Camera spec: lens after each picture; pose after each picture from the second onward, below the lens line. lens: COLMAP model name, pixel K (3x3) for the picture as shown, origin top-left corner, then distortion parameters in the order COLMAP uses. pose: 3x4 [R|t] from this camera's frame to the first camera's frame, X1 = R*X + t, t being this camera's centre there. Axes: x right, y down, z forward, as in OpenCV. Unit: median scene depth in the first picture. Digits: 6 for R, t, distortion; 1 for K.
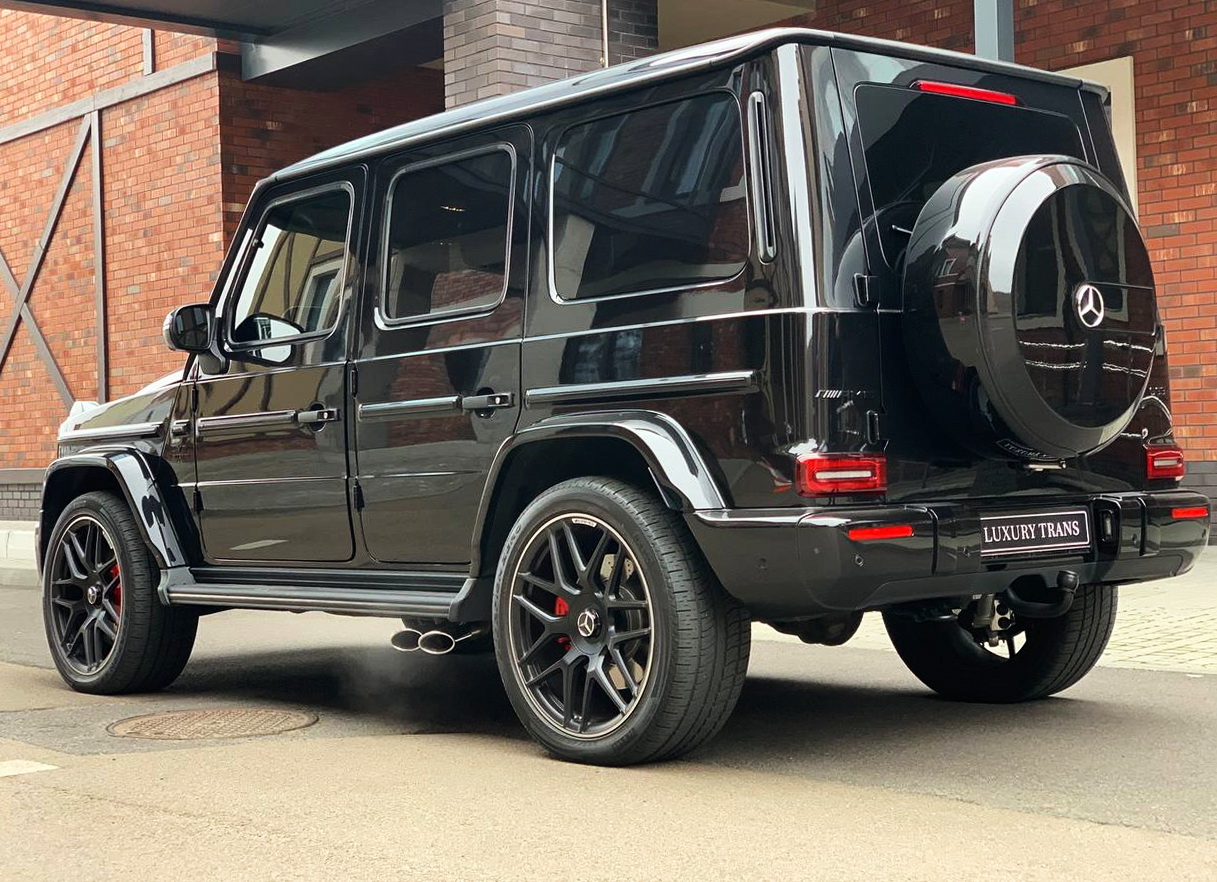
lens RADIAL K [[1863.3, 0, 608.3], [0, 1863.3, 439.3], [0, 0, 1]] dist [0.055693, 0.000000]
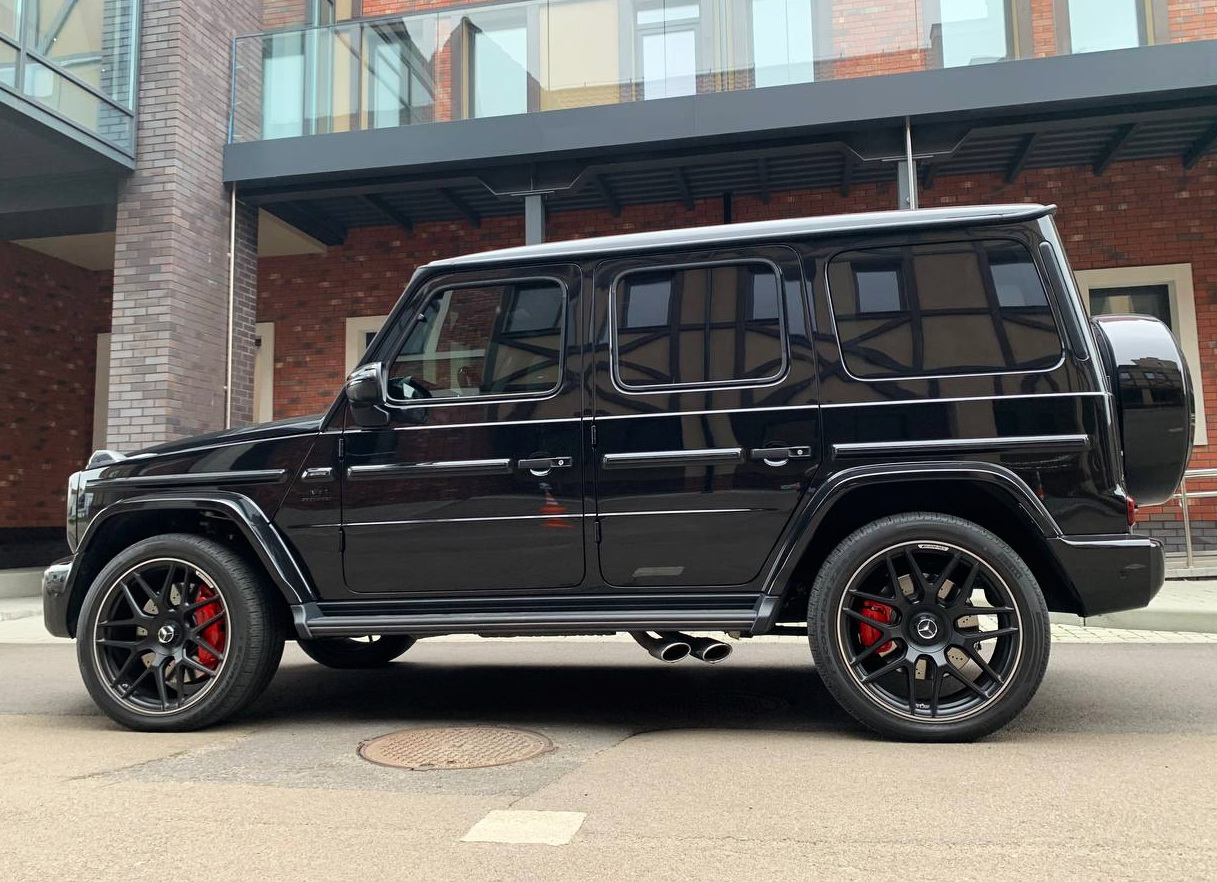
lens RADIAL K [[952.9, 0, 604.7], [0, 952.9, 437.9], [0, 0, 1]] dist [0.011108, -0.002897]
pose [[0.791995, 0.063295, 0.607238, -0.372729], [-0.007488, 0.995544, -0.094003, 0.020506], [-0.610482, 0.069903, 0.788939, 0.383577]]
